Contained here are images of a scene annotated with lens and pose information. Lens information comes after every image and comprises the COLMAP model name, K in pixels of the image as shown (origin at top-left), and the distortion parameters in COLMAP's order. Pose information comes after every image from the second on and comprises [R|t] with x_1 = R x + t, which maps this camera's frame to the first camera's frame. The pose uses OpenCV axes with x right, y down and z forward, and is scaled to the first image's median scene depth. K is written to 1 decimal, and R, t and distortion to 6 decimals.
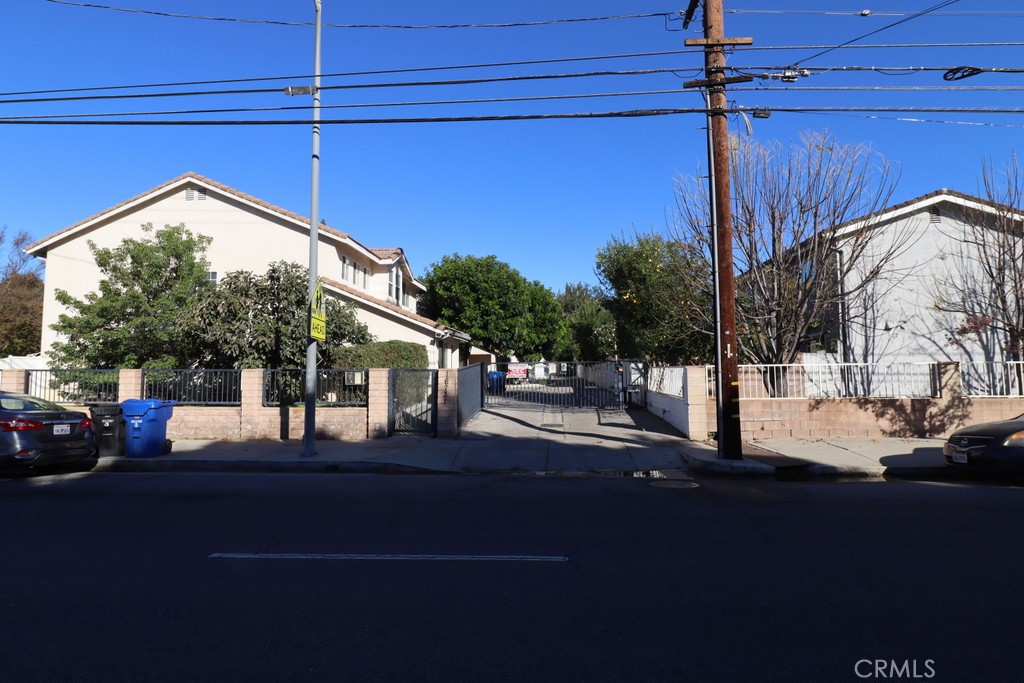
lens RADIAL K [[587.9, 0, 513.7], [0, 587.9, 330.1], [0, 0, 1]] dist [0.005204, -0.001508]
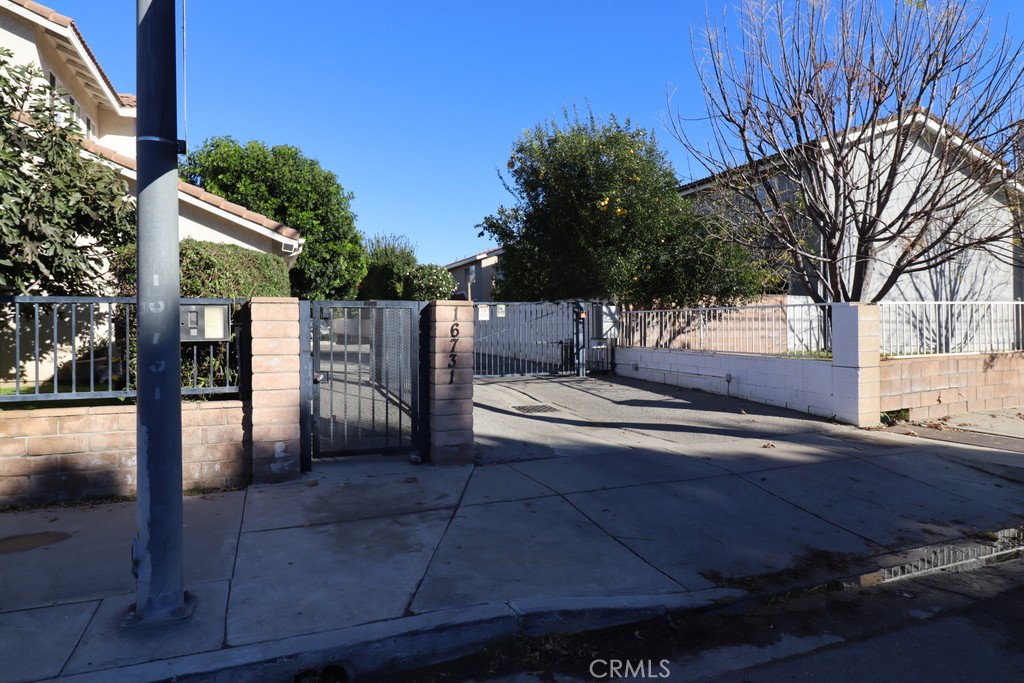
lens RADIAL K [[619.3, 0, 514.4], [0, 619.3, 329.8], [0, 0, 1]] dist [0.001427, -0.003702]
pose [[0.897277, -0.003282, 0.441456, -0.196840], [-0.028805, 0.997406, 0.065963, 0.040649], [-0.440528, -0.071903, 0.894855, 0.419665]]
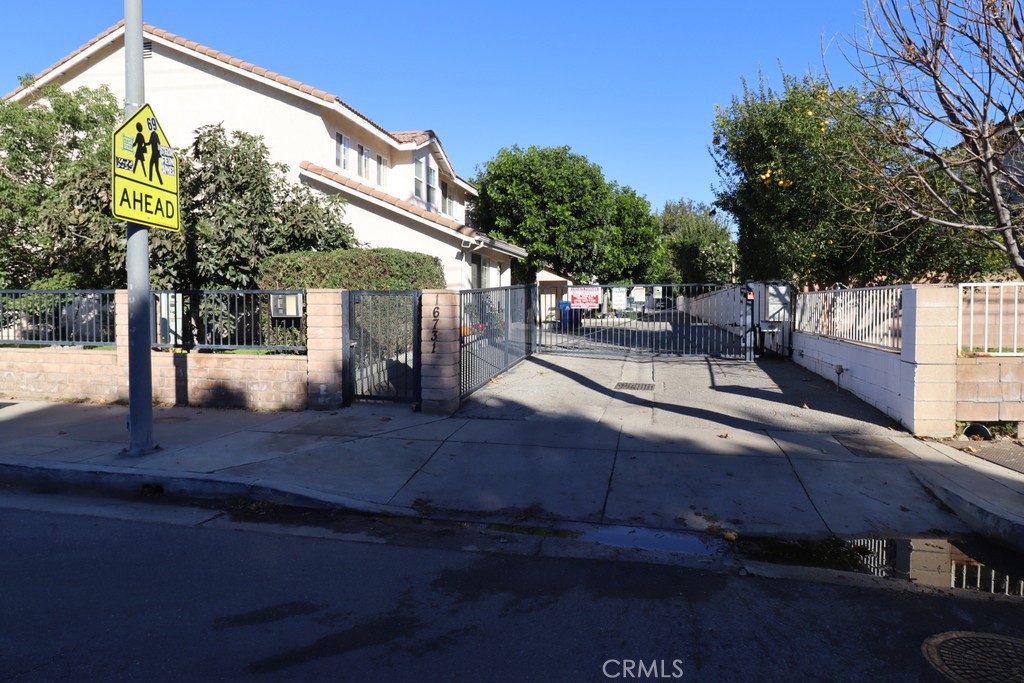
lens RADIAL K [[619.3, 0, 514.4], [0, 619.3, 329.8], [0, 0, 1]] dist [0.001427, -0.003702]
pose [[0.988931, 0.012085, -0.147882, 0.032287], [0.004439, 0.993822, 0.110898, 0.028567], [0.148309, -0.110327, 0.982768, 0.315648]]
